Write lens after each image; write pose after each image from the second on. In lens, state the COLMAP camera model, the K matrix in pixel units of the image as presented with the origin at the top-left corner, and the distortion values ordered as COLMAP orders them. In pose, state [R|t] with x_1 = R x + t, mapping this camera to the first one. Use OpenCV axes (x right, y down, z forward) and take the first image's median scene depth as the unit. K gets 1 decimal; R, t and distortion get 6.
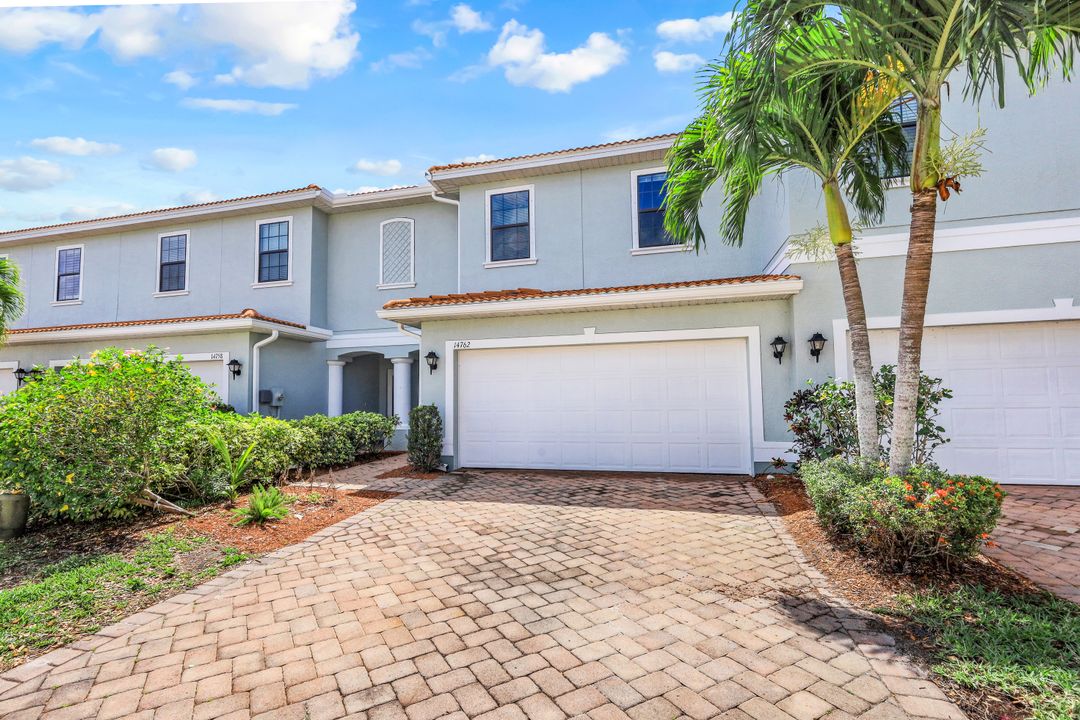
lens RADIAL K [[476.0, 0, 539.7], [0, 476.0, 328.7], [0, 0, 1]] dist [-0.000017, 0.000050]
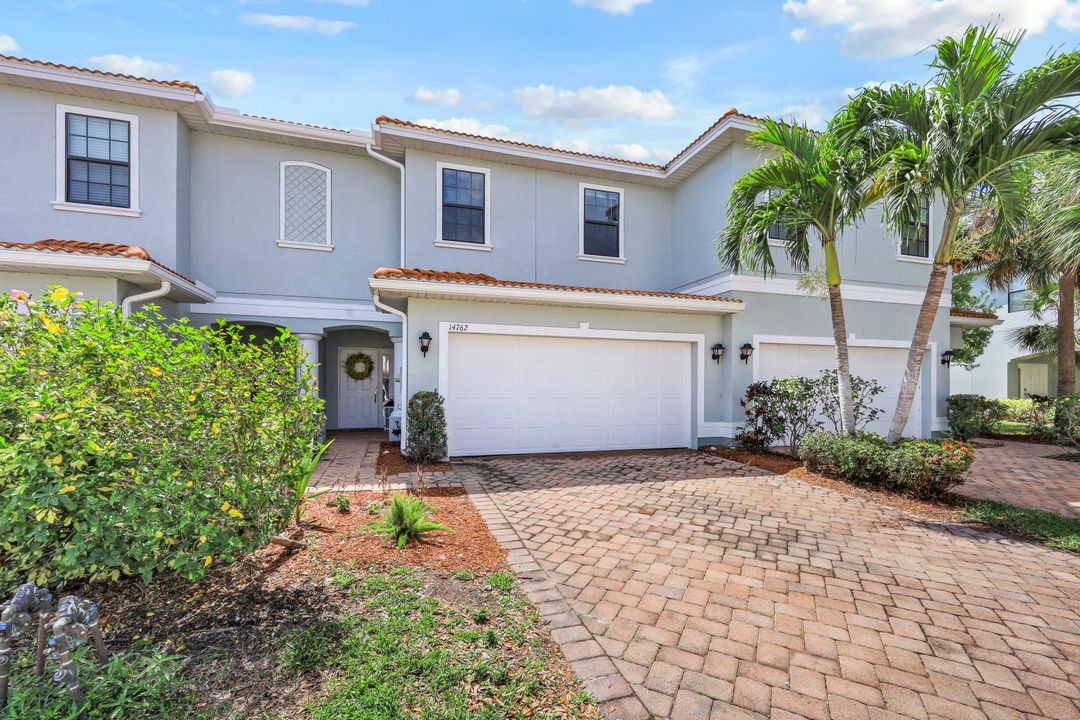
lens RADIAL K [[443.0, 0, 538.3], [0, 443.0, 347.3], [0, 0, 1]] dist [0.002082, 0.000503]
pose [[0.851345, 0.063739, 0.520720, -0.440524], [-0.095288, 0.994869, 0.034012, 0.026115], [-0.515880, -0.078575, 0.853050, 0.158996]]
